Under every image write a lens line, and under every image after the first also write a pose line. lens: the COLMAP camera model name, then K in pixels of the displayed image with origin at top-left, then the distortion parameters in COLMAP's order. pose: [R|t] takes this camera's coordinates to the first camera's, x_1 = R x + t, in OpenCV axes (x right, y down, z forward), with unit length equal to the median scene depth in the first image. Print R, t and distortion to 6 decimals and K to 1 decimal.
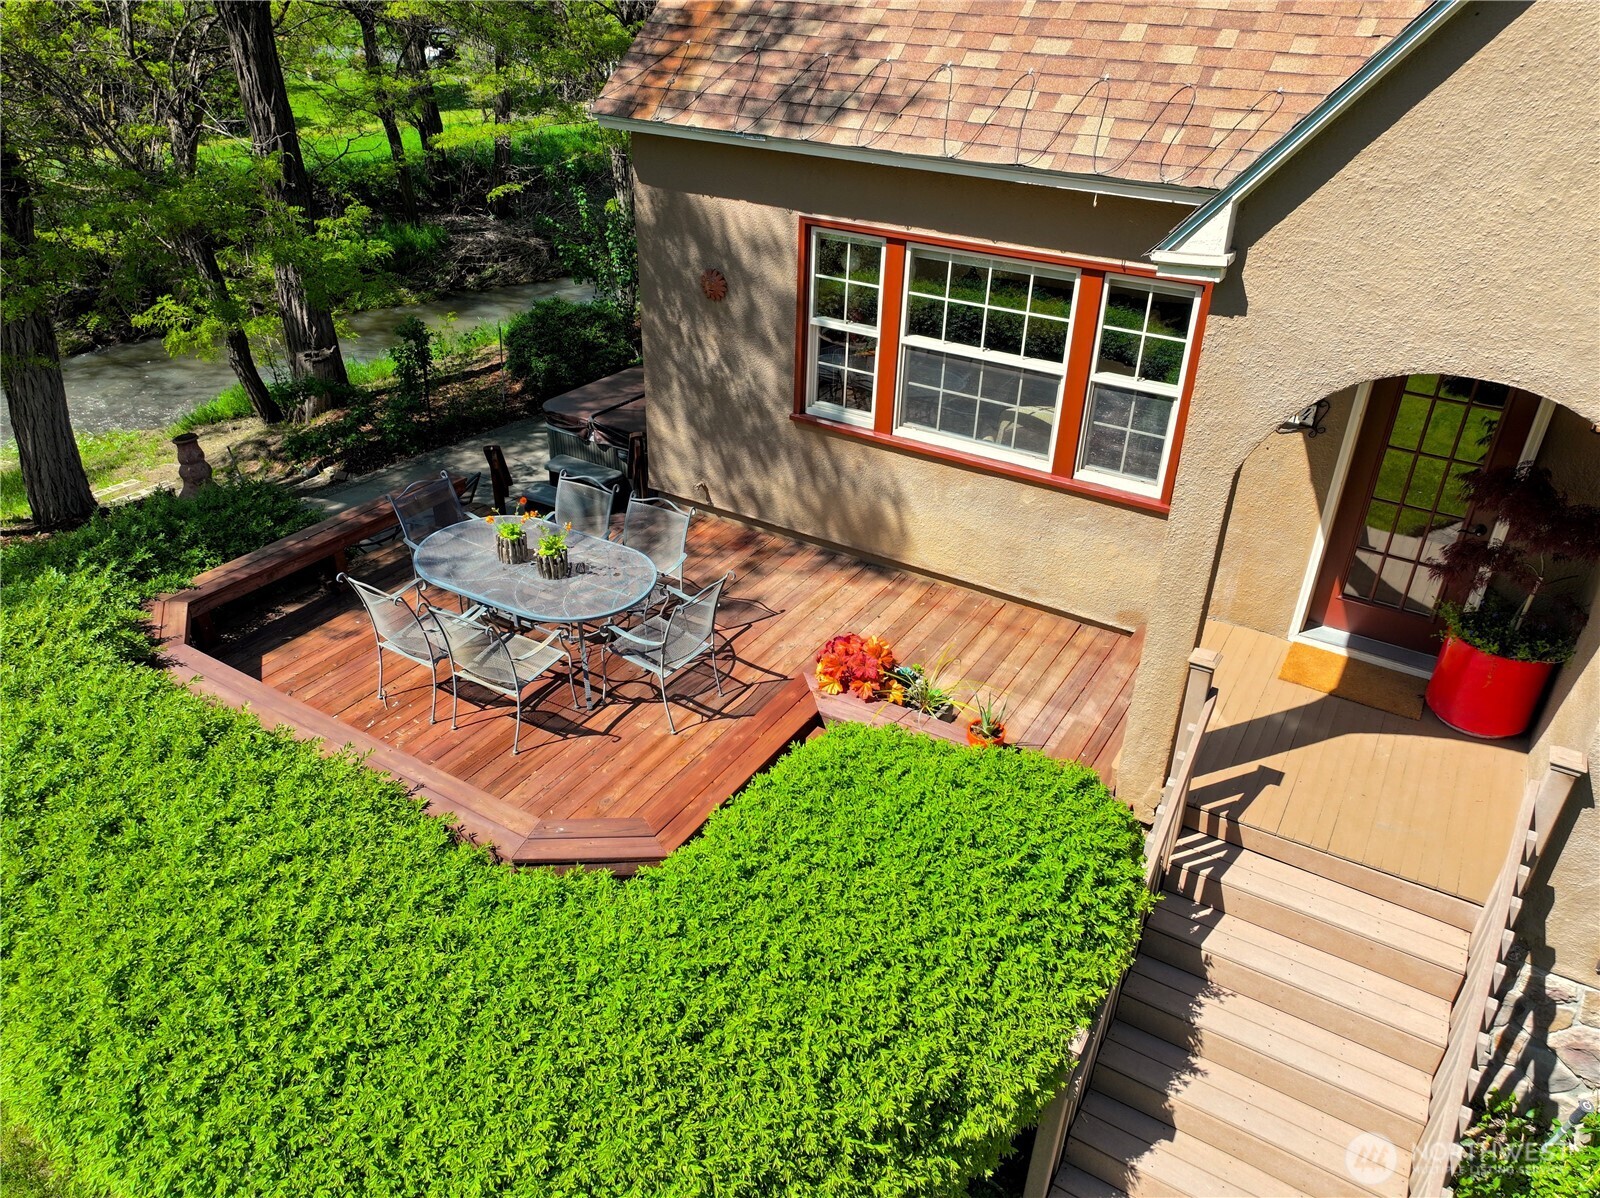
lens RADIAL K [[1134.6, 0, 805.8], [0, 1134.6, 574.1], [0, 0, 1]] dist [0.026383, -0.005918]
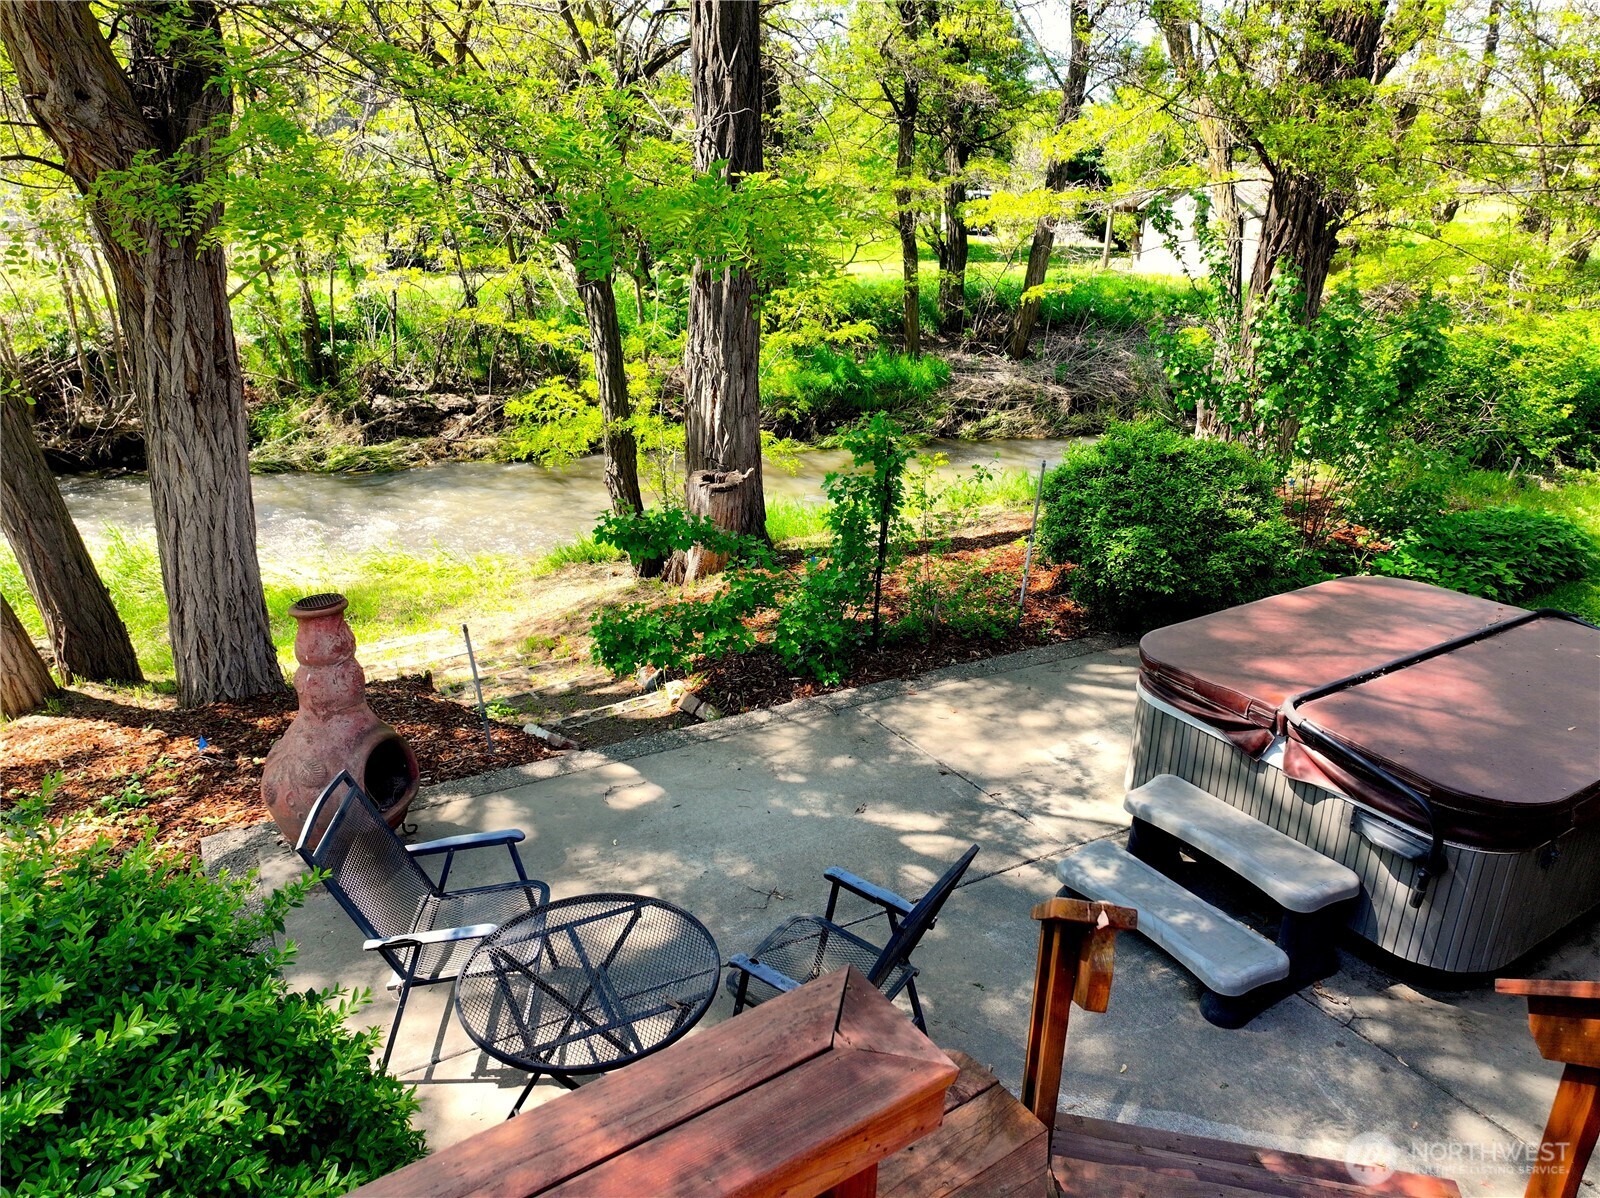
lens RADIAL K [[1134.6, 0, 805.8], [0, 1134.6, 574.1], [0, 0, 1]] dist [0.026383, -0.005918]
pose [[0.914564, 0.142088, -0.378661, -0.156539], [-0.199704, 0.972810, -0.117300, -0.083064], [0.351698, 0.182898, 0.918072, 0.479159]]
